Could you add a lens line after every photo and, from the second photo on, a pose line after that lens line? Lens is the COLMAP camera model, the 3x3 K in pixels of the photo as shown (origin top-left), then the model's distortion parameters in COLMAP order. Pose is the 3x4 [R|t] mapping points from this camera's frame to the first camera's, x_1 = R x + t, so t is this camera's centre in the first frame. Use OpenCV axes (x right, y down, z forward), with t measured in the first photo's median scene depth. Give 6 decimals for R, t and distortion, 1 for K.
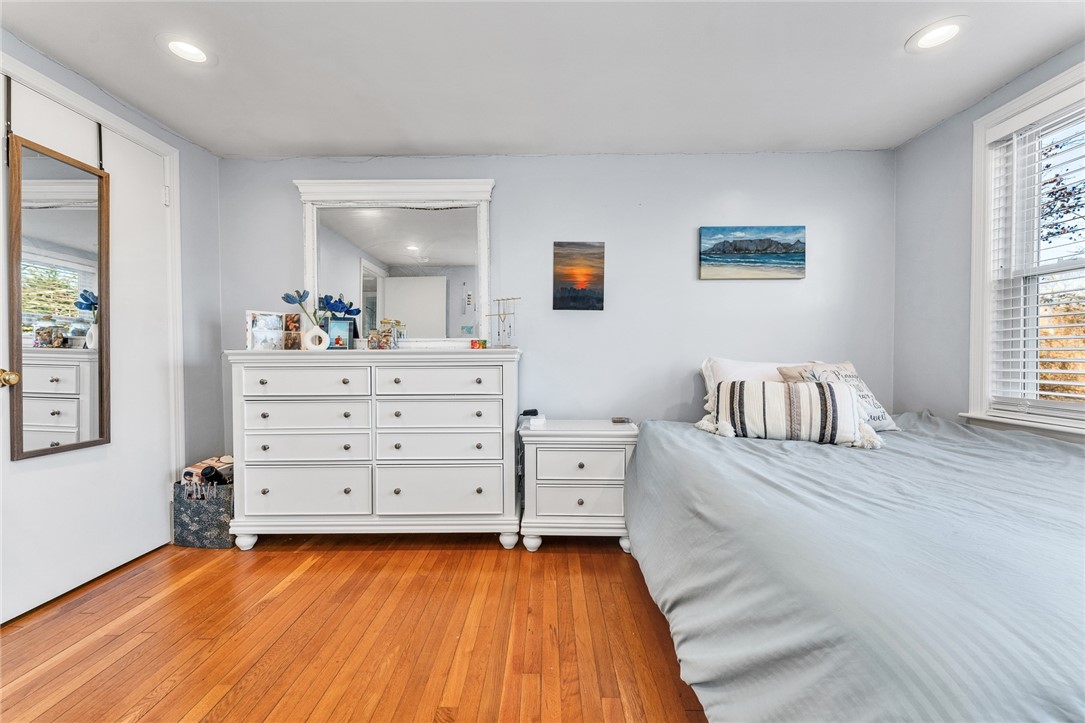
lens RADIAL K [[433.6, 0, 541.7], [0, 433.6, 363.5], [0, 0, 1]] dist [0.001651, 0.000450]
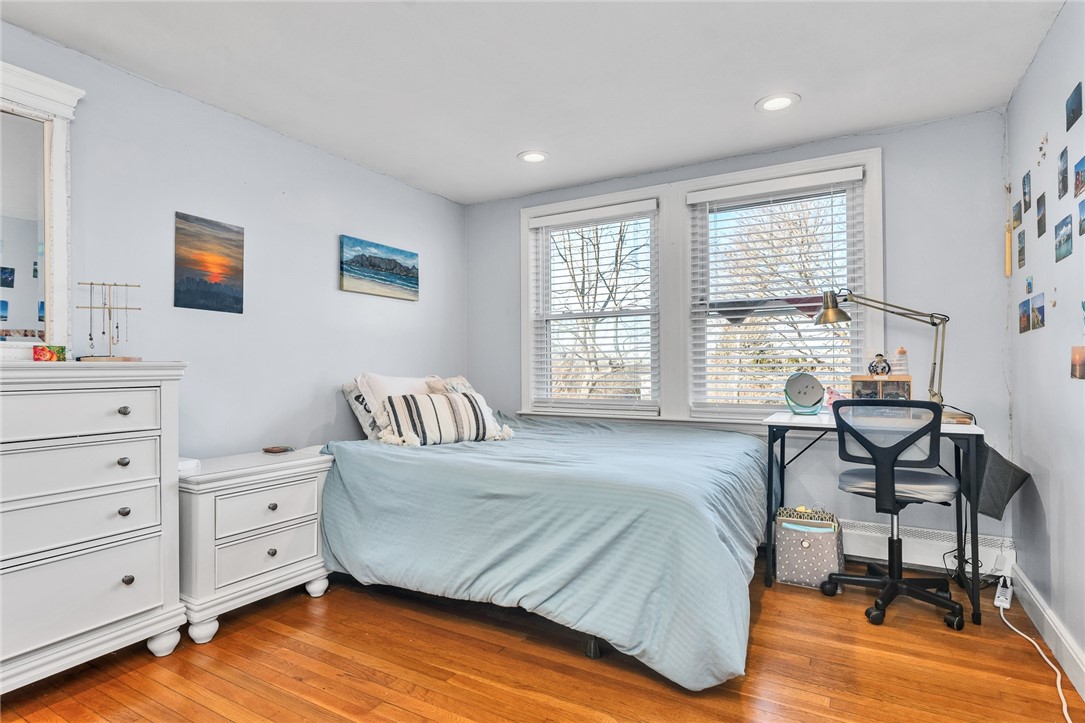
lens RADIAL K [[556.6, 0, 545.4], [0, 556.6, 363.1], [0, 0, 1]] dist [0.005692, 0.000011]
pose [[0.485397, 0.010049, 0.874236, -0.508301], [0.018444, 0.999594, -0.021731, -0.001578], [-0.874099, 0.026672, 0.485014, 0.036528]]
